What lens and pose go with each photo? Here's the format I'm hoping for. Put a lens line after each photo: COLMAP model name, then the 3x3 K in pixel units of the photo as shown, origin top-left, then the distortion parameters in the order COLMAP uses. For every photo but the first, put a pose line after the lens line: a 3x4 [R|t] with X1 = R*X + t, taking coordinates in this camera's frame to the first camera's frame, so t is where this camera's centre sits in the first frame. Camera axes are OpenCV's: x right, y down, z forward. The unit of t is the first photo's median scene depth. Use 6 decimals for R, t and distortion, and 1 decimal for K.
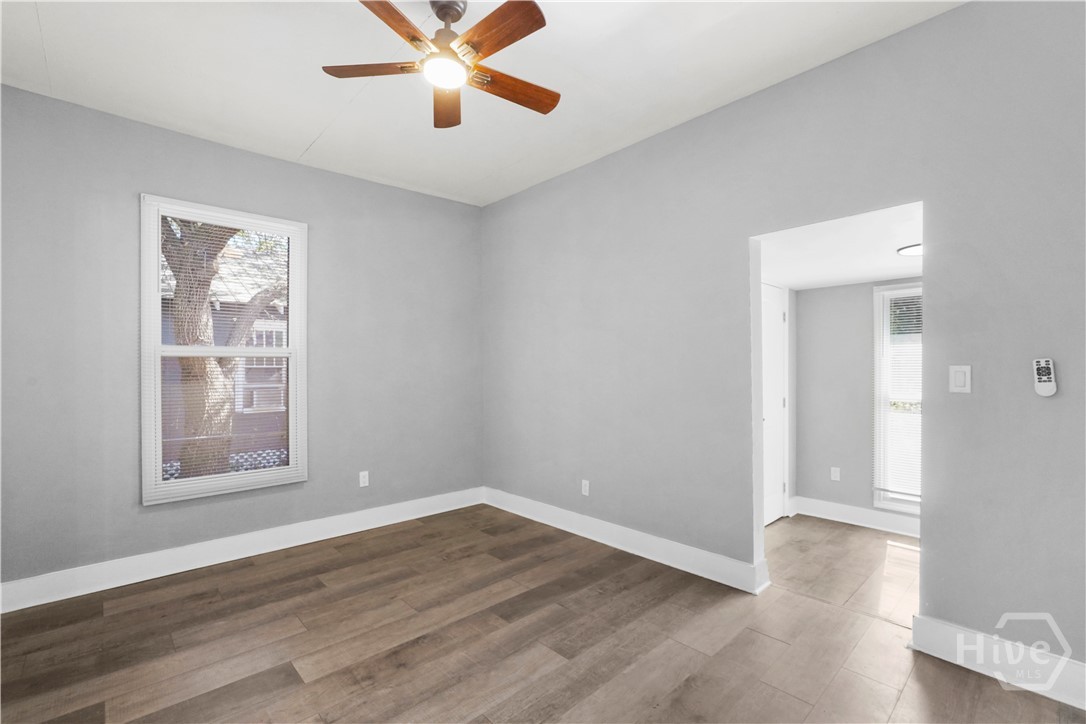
lens RADIAL K [[484.2, 0, 539.3], [0, 484.2, 363.2], [0, 0, 1]] dist [-0.002599, 0.000883]
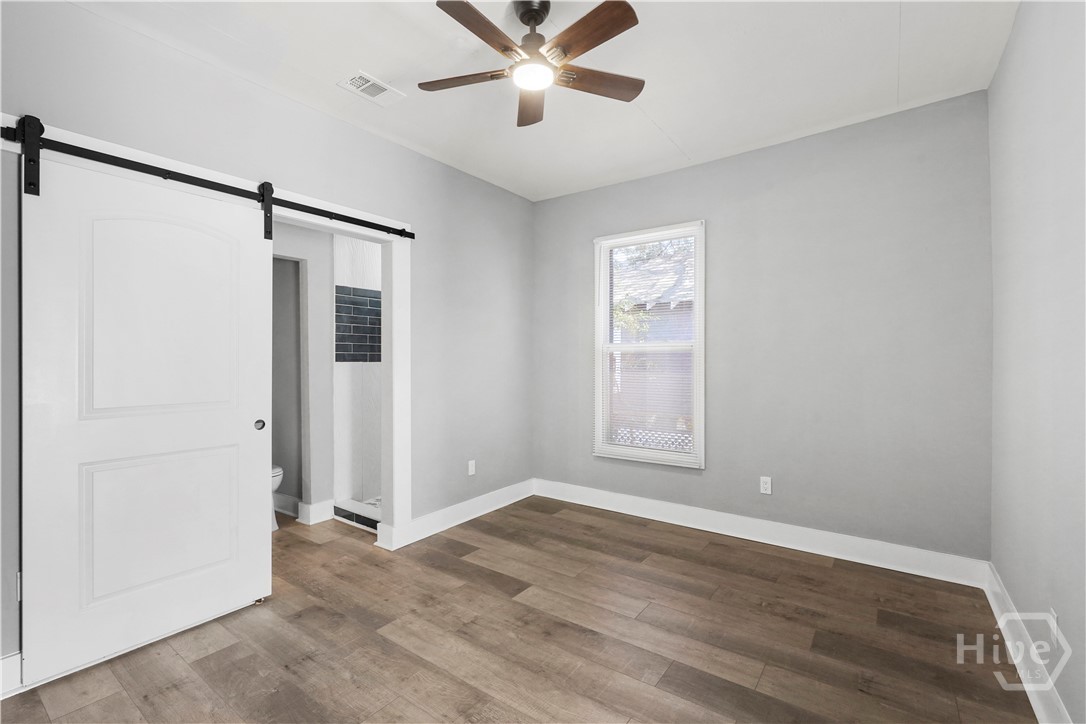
lens RADIAL K [[484.2, 0, 539.3], [0, 484.2, 363.2], [0, 0, 1]] dist [-0.002599, 0.000883]
pose [[0.195833, 0.009452, -0.980592, 0.548687], [0.007996, 0.999905, 0.011235, 0.003050], [0.980605, -0.010041, 0.195739, 0.549418]]
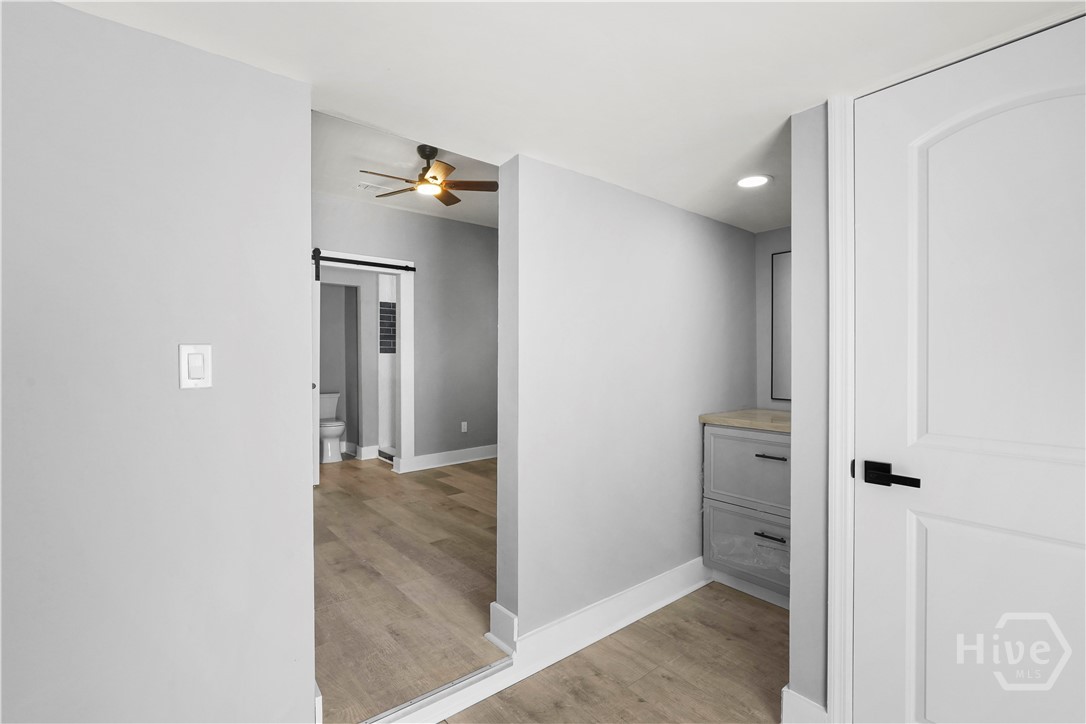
lens RADIAL K [[484.2, 0, 539.3], [0, 484.2, 363.2], [0, 0, 1]] dist [-0.002599, 0.000883]
pose [[-0.049402, 0.009583, -0.998733, 1.088266], [0.008814, 0.999919, 0.009159, 0.038573], [0.998740, -0.008350, -0.049483, 1.015450]]
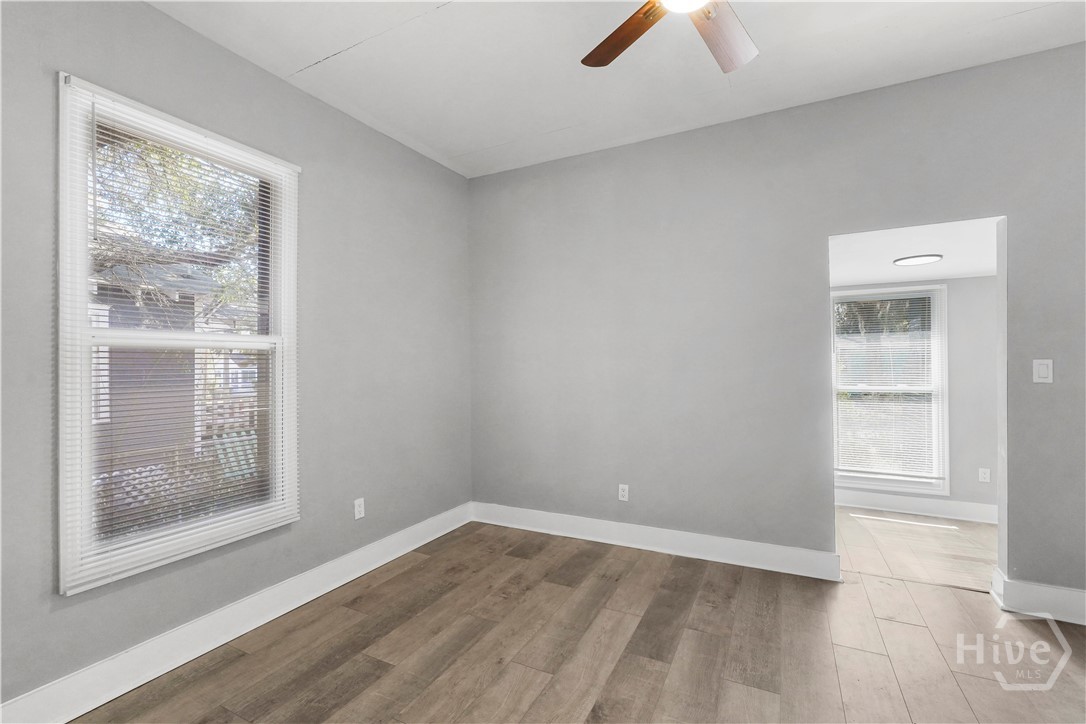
lens RADIAL K [[476.7, 0, 538.3], [0, 476.7, 358.7], [0, 0, 1]] dist [-0.002539, 0.000178]
pose [[0.937212, 0.002224, 0.348754, -0.467732], [0.000360, 0.999973, -0.007345, 0.007762], [-0.348760, 0.007009, 0.937186, 0.243579]]
